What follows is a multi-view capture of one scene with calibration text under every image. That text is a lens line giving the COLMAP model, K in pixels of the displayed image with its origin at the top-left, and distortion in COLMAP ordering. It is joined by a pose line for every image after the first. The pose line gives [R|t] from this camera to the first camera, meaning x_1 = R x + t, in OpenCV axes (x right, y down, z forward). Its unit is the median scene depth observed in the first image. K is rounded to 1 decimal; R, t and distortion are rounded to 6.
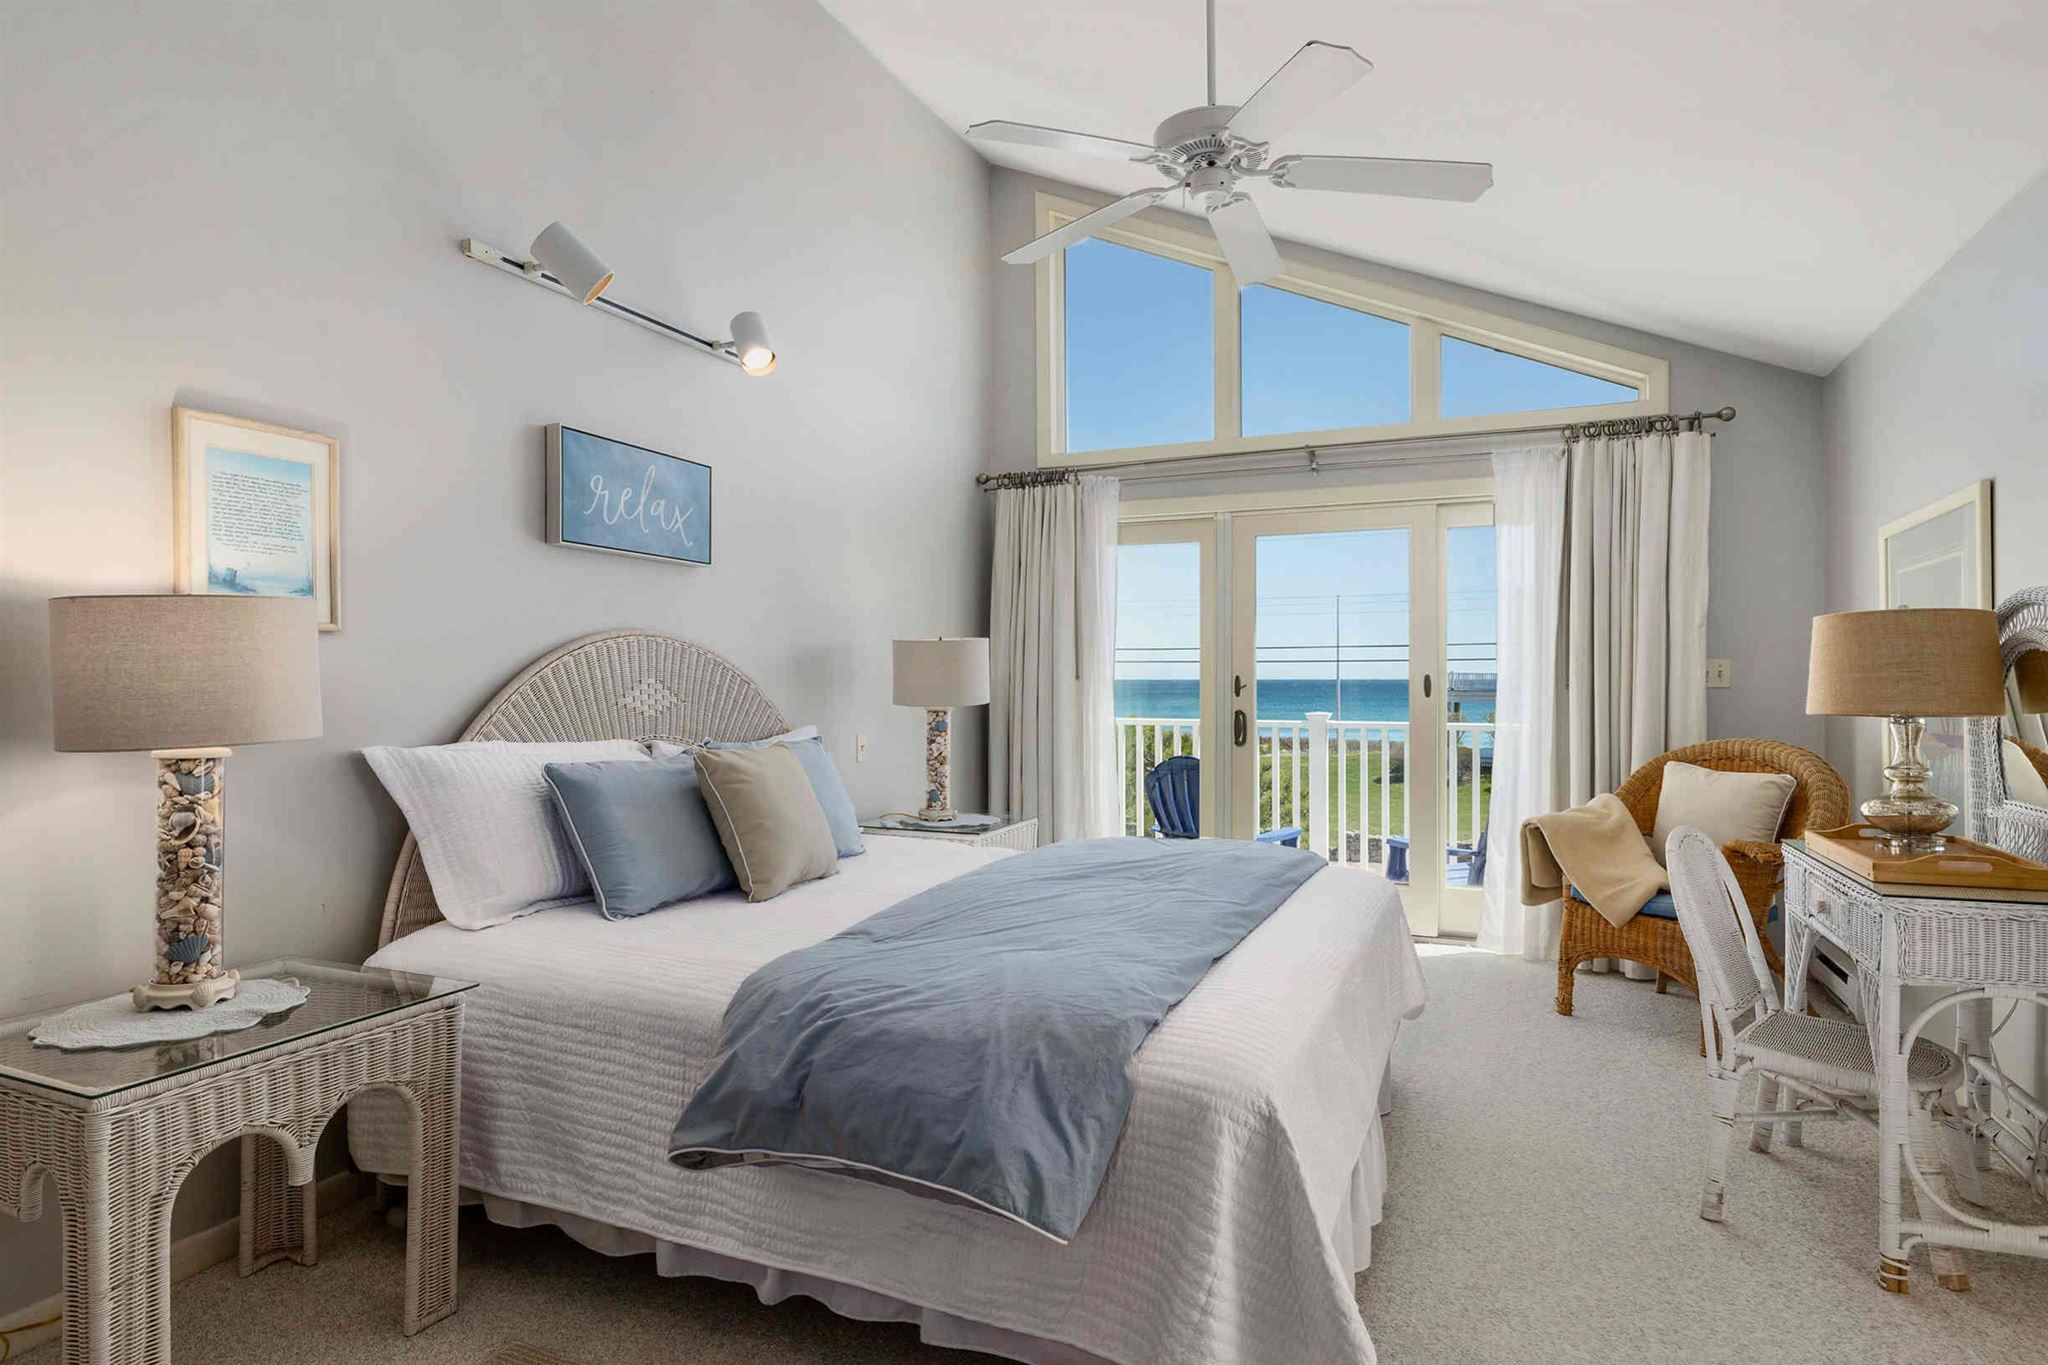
lens RADIAL K [[1133.5, 0, 1030.7], [0, 1133.5, 689.1], [0, 0, 1]] dist [0.003031, 0.000241]
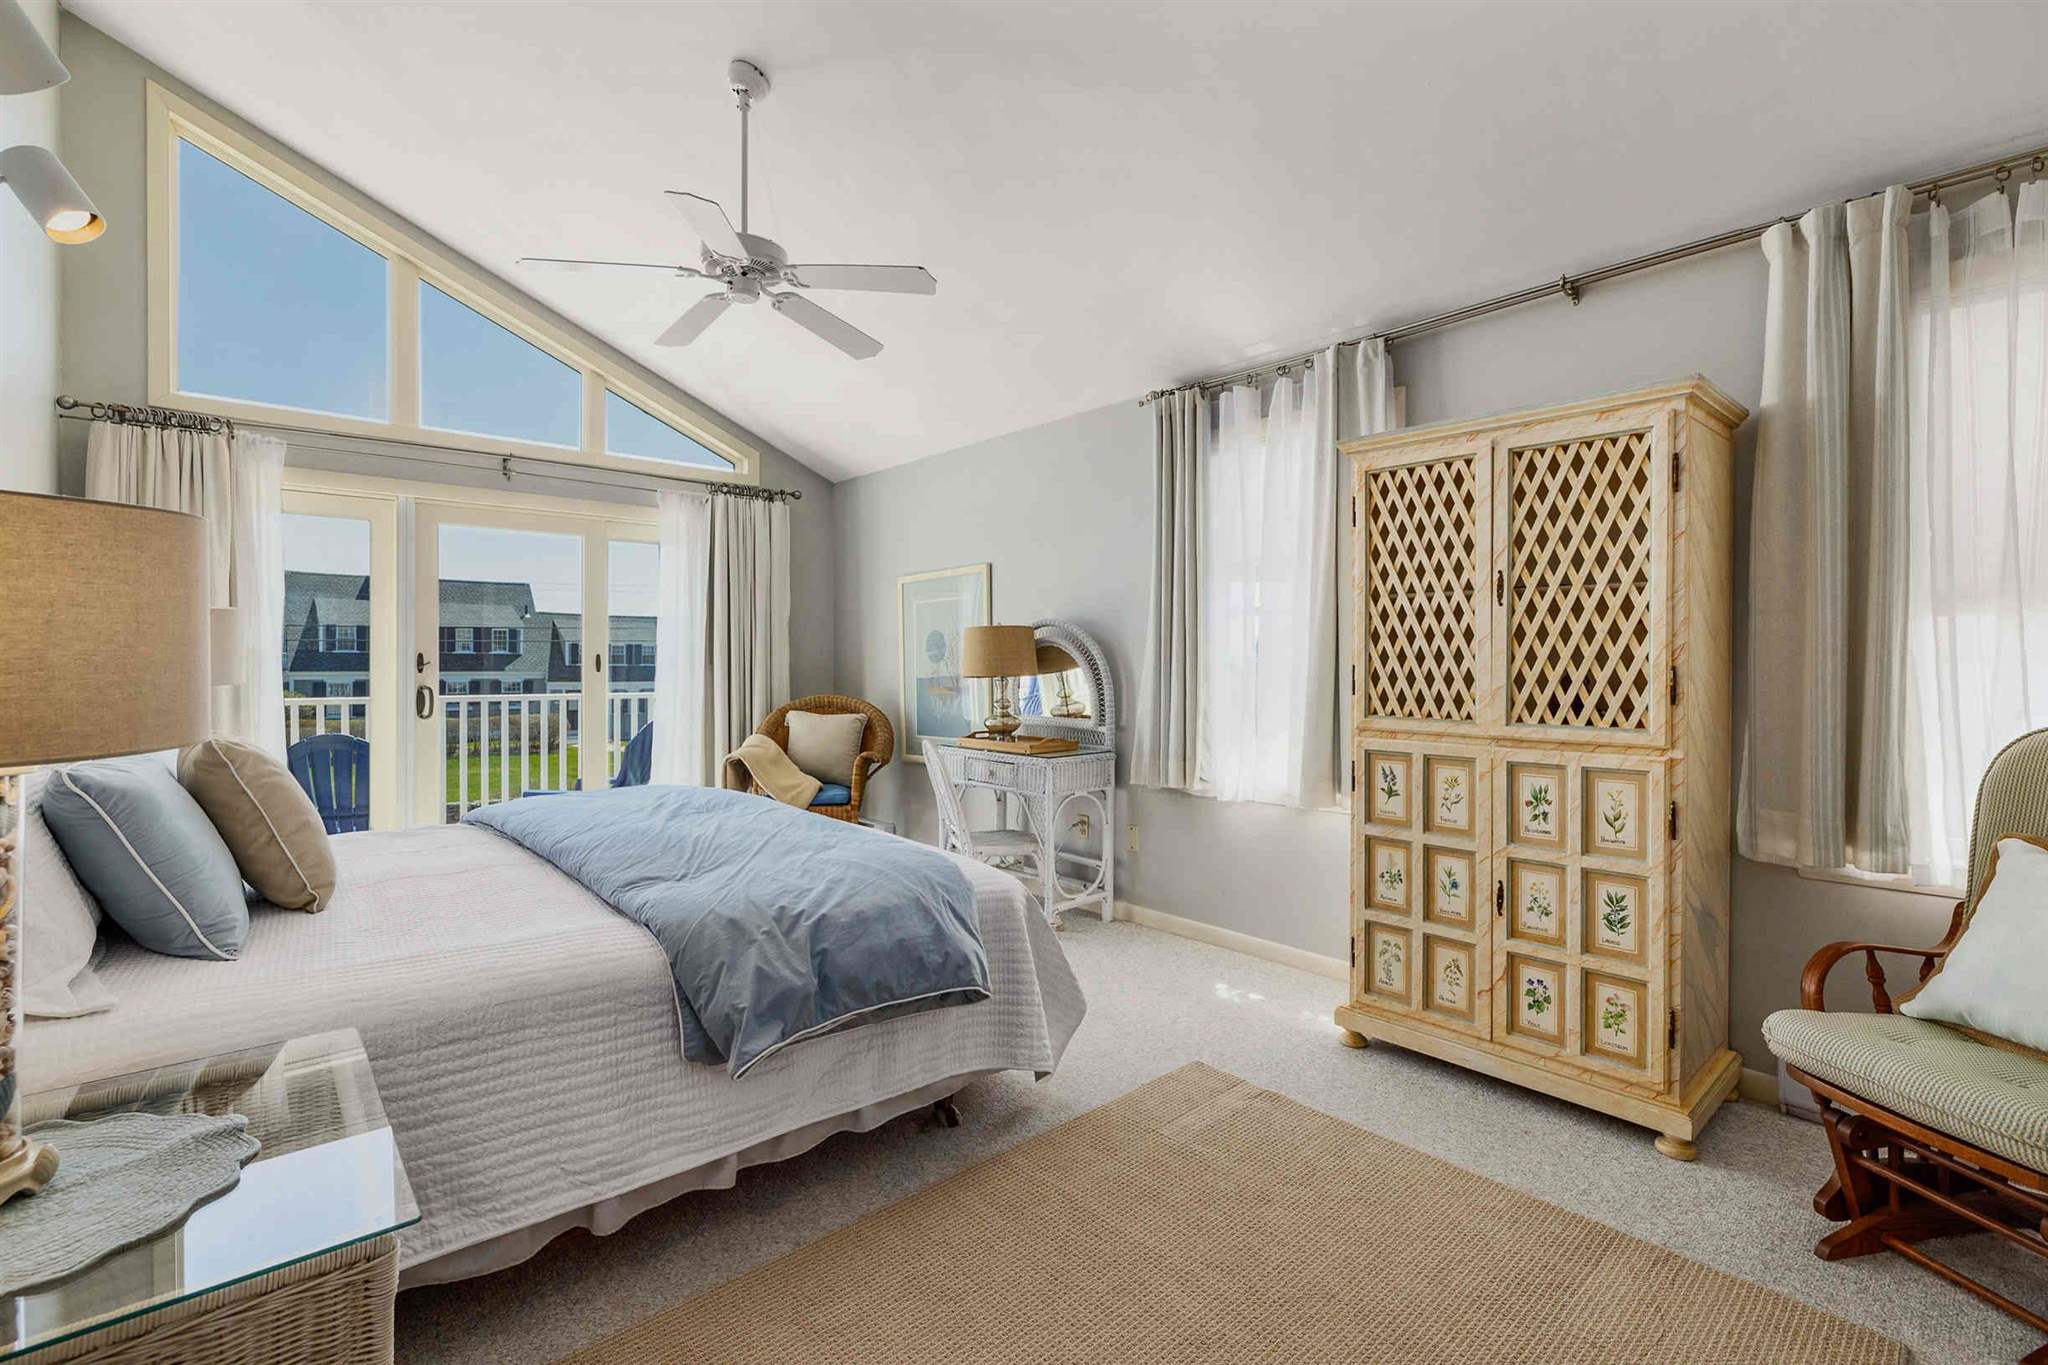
lens RADIAL K [[926.1, 0, 1024.9], [0, 926.1, 669.4], [0, 0, 1]] dist [0.002927, 0.000352]
pose [[0.425272, -0.004989, 0.905052, -0.436028], [0.004245, 0.999985, 0.003518, 0.003064], [-0.905056, 0.002346, 0.425286, 0.143896]]
